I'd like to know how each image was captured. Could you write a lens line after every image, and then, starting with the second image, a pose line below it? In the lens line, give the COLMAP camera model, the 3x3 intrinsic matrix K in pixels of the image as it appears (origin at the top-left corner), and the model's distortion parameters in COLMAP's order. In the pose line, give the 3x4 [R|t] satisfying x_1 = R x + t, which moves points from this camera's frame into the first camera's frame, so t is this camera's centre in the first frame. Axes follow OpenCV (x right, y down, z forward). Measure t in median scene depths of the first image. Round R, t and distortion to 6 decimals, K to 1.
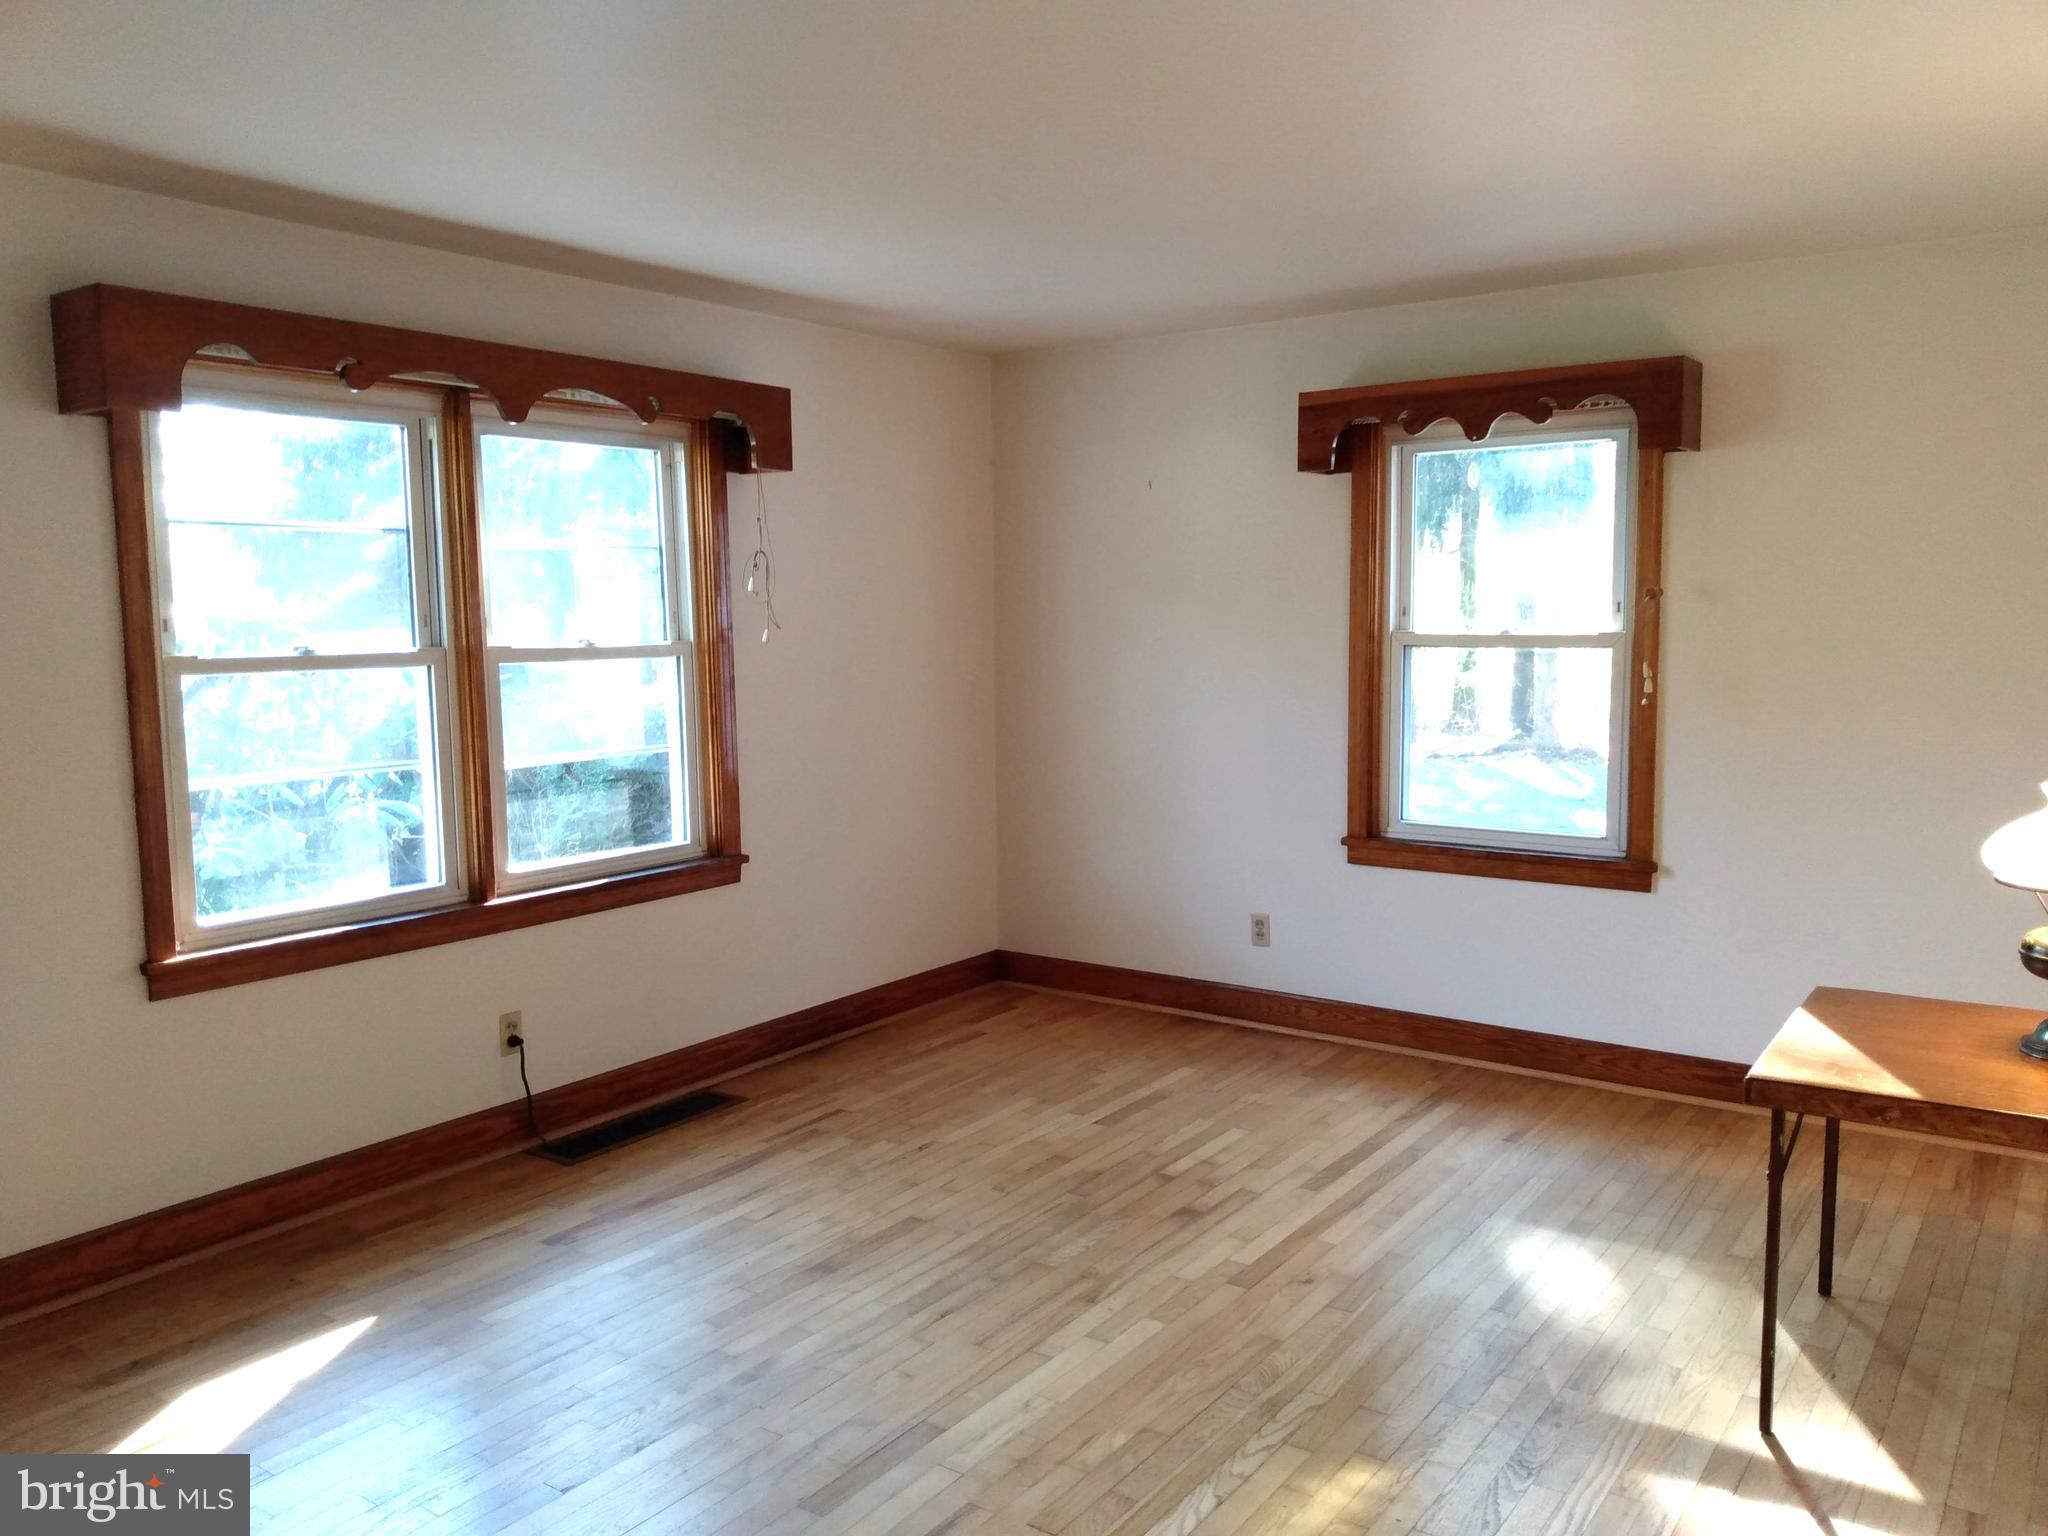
lens RADIAL K [[1590.0, 0, 1016.0], [0, 1590.0, 770.4], [0, 0, 1]] dist [0.017559, -0.006920]
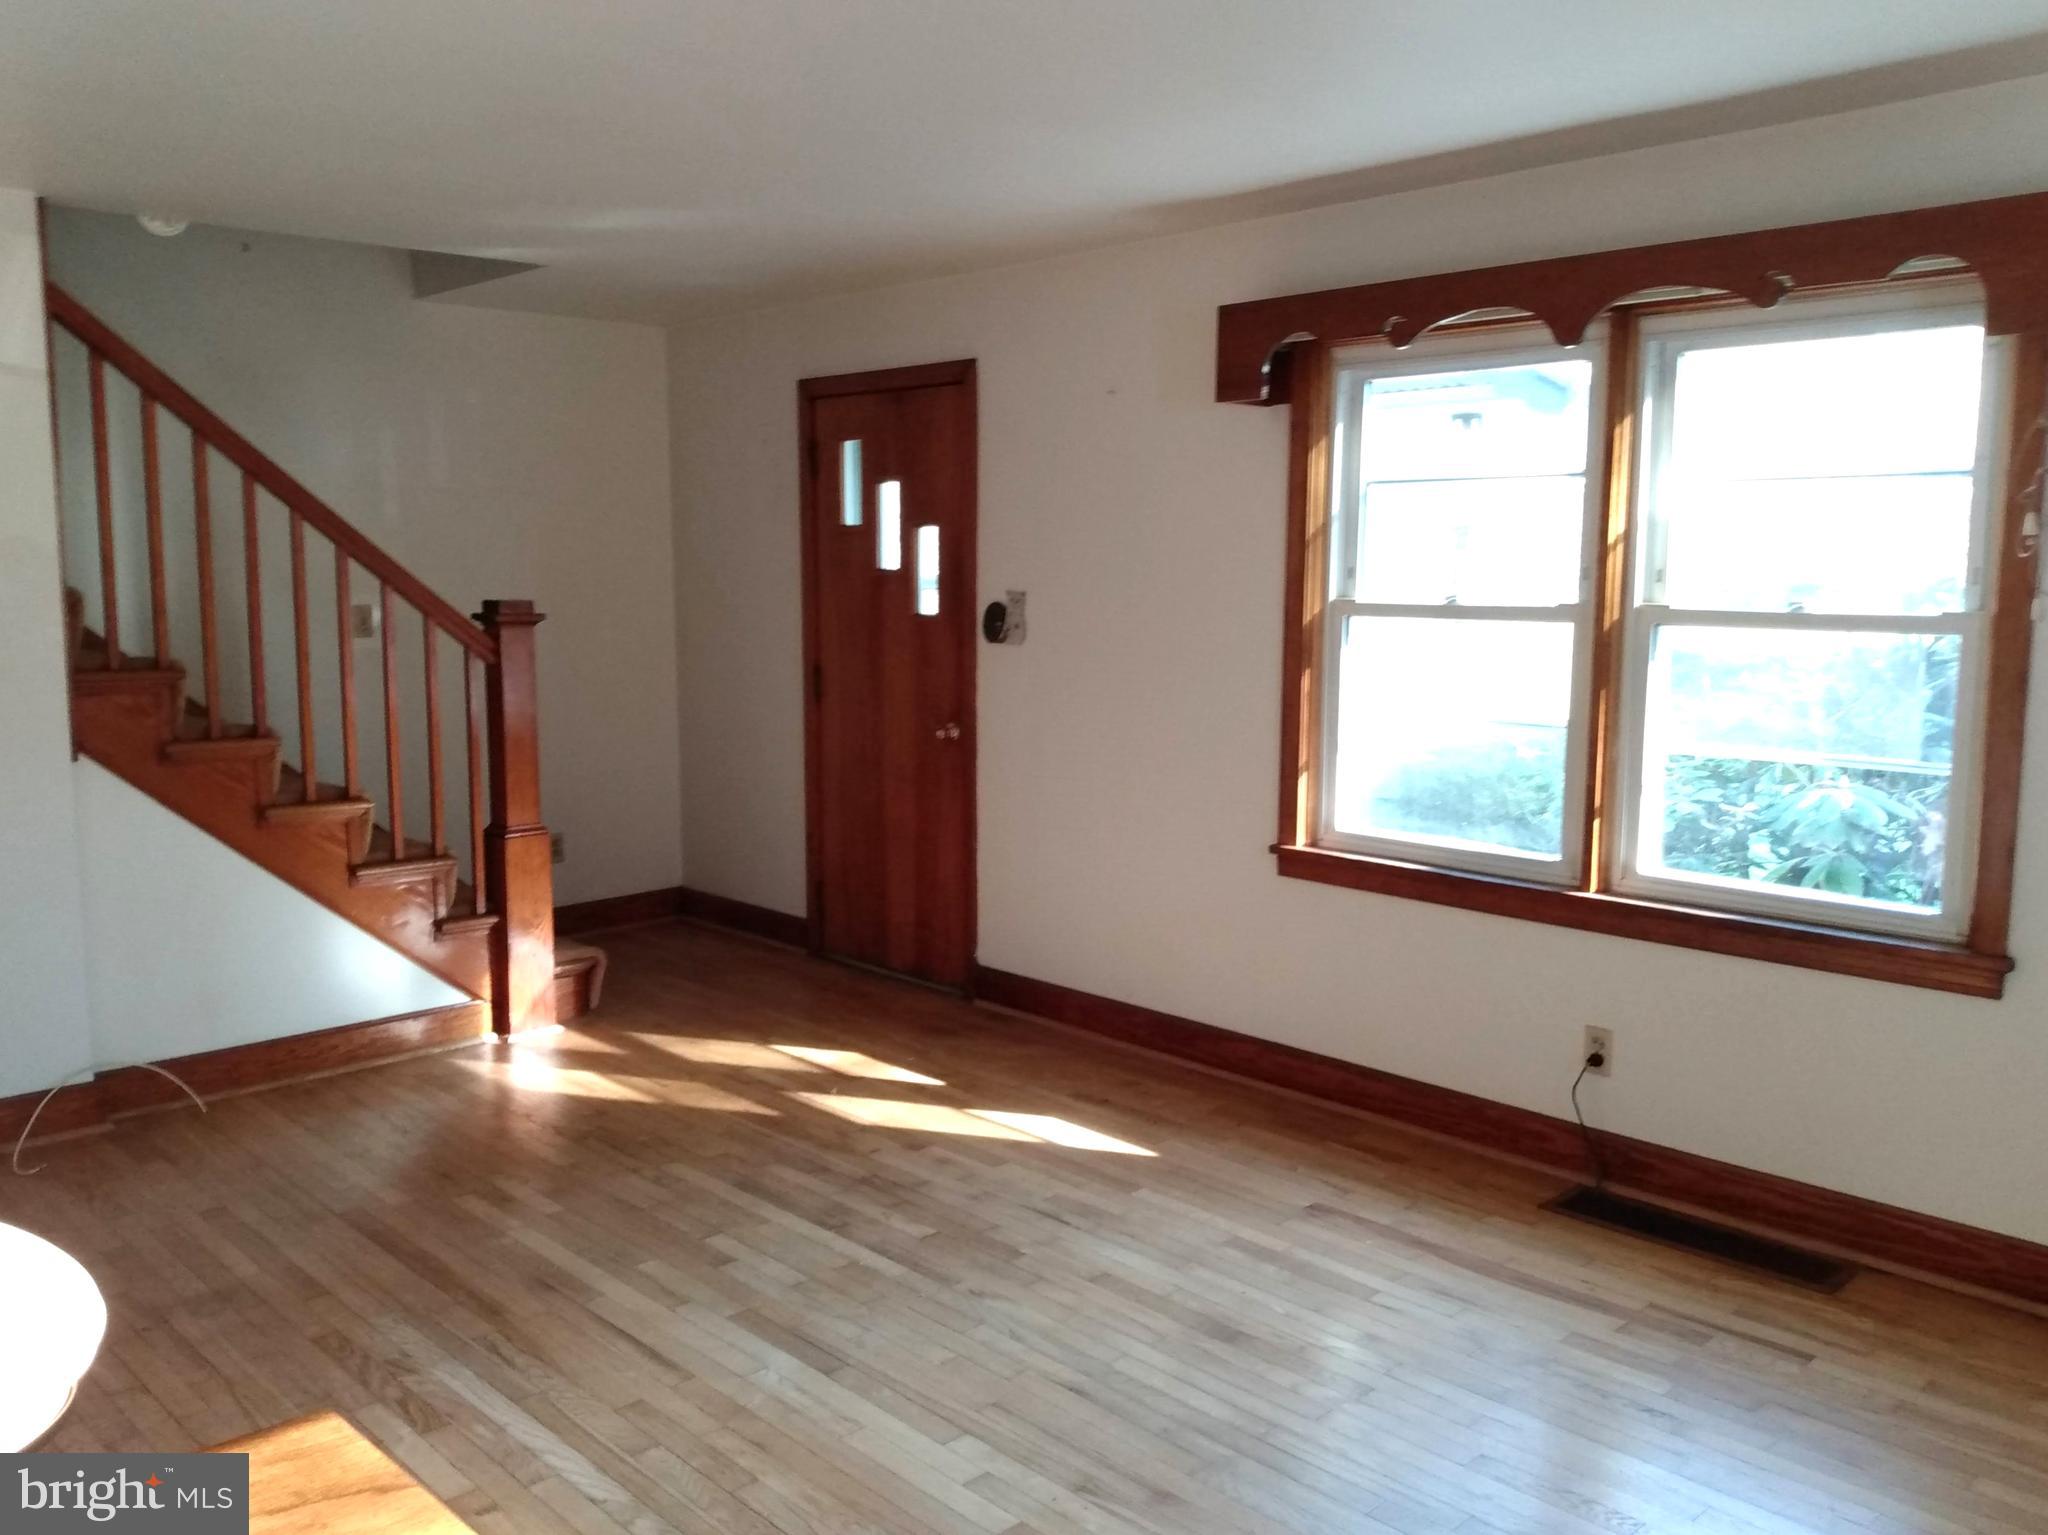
lens RADIAL K [[1628.2, 0, 1021.3], [0, 1628.2, 775.2], [0, 0, 1]] dist [0.053068, -0.111476]
pose [[-0.190260, 0.133707, -0.972586, 0.619426], [-0.102415, 0.982574, 0.155114, -0.093509], [0.976377, 0.129119, -0.173251, 0.867370]]
